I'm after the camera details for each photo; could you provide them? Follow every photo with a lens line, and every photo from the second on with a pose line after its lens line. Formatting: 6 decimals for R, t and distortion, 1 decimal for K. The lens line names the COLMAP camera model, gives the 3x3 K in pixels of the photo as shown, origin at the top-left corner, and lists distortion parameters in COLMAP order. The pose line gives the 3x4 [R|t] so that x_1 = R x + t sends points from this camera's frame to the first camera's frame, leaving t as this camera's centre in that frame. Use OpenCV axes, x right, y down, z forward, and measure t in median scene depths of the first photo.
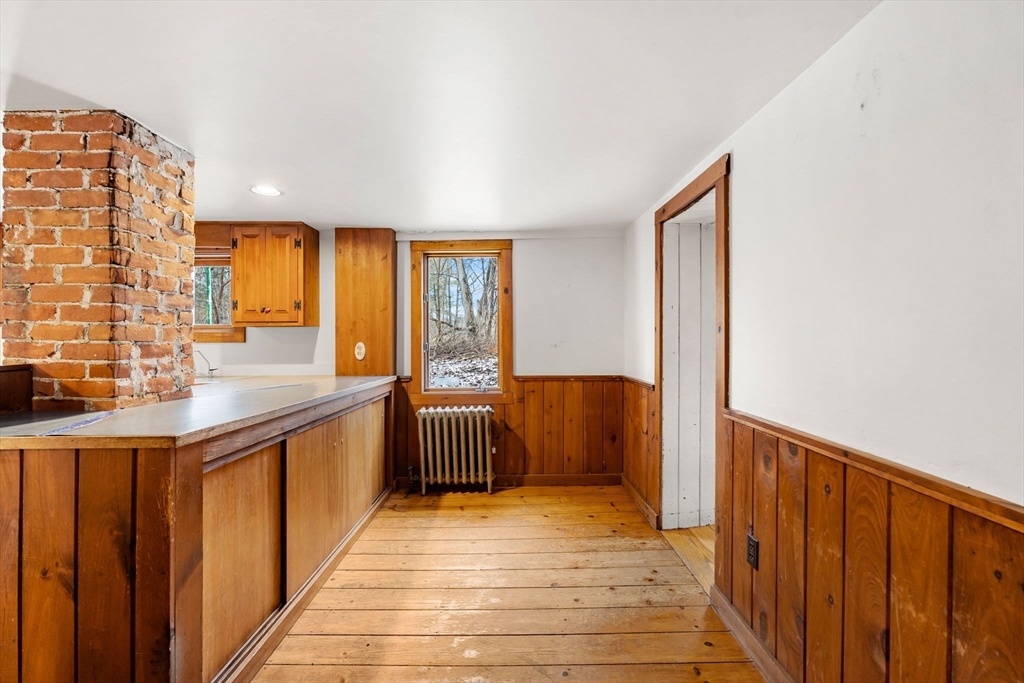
lens RADIAL K [[458.1, 0, 514.0], [0, 458.1, 338.8], [0, 0, 1]] dist [-0.002541, 0.000257]
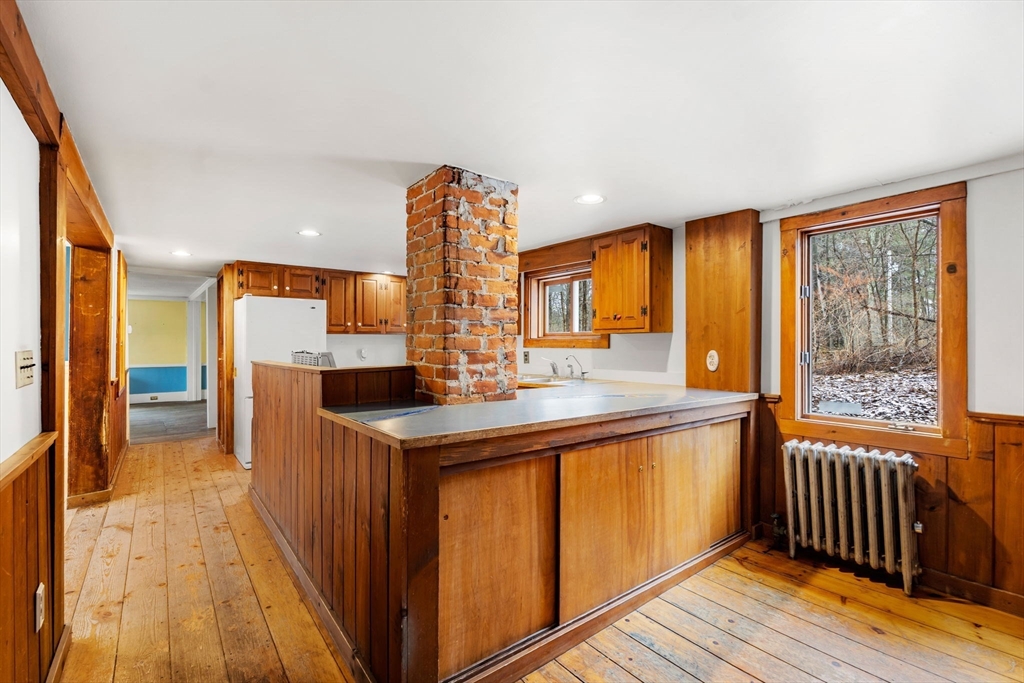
lens RADIAL K [[458.1, 0, 508.0], [0, 458.1, 340.5], [0, 0, 1]] dist [-0.002541, 0.000257]
pose [[0.612407, 0.000854, -0.790542, 0.139817], [-0.001529, 0.999999, -0.000104, -0.013384], [0.790541, 0.001273, 0.612408, 0.236735]]
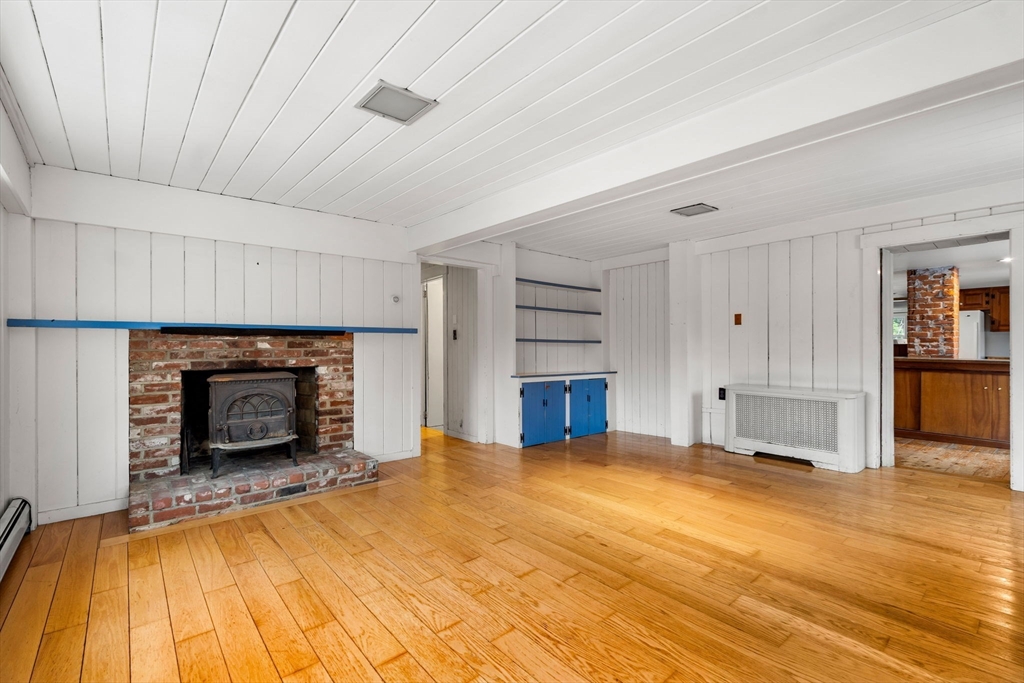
lens RADIAL K [[458.1, 0, 516.4], [0, 458.1, 343.0], [0, 0, 1]] dist [-0.002541, 0.000257]
pose [[-0.778471, 0.000748, -0.627680, 2.282032], [-0.000611, 0.999998, 0.001949, 0.028838], [0.627680, 0.001901, -0.778469, 1.172476]]
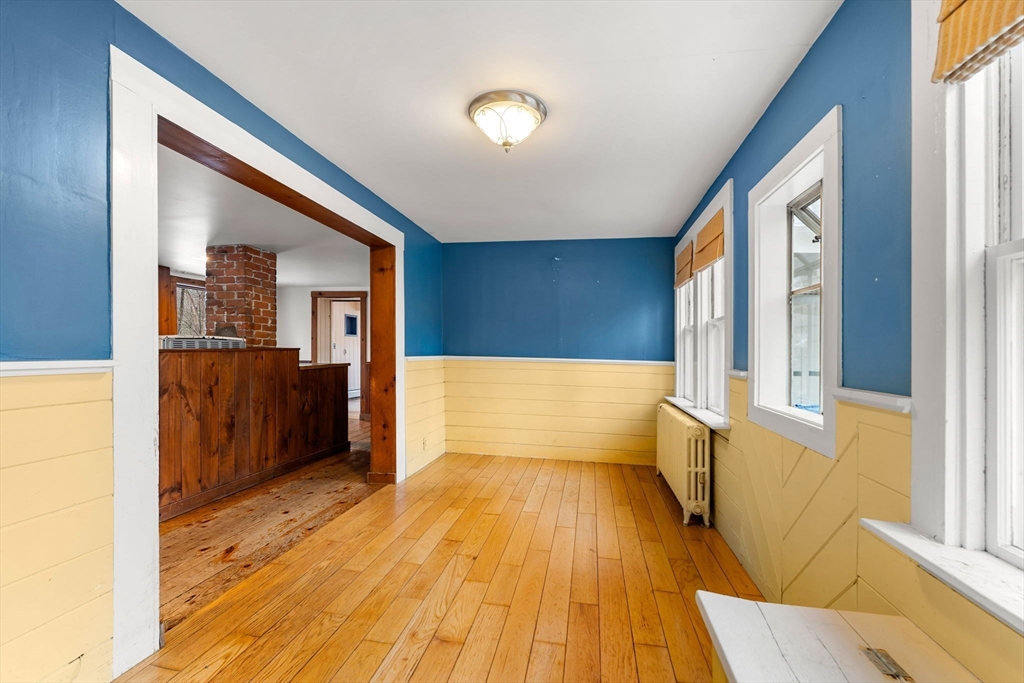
lens RADIAL K [[458.1, 0, 512.7], [0, 458.1, 349.2], [0, 0, 1]] dist [-0.002541, 0.000257]
pose [[0.158765, 0.003315, 0.987311, -2.130981], [-0.001998, 0.999993, -0.003036, 0.045972], [-0.987314, -0.001490, 0.158771, -0.520784]]
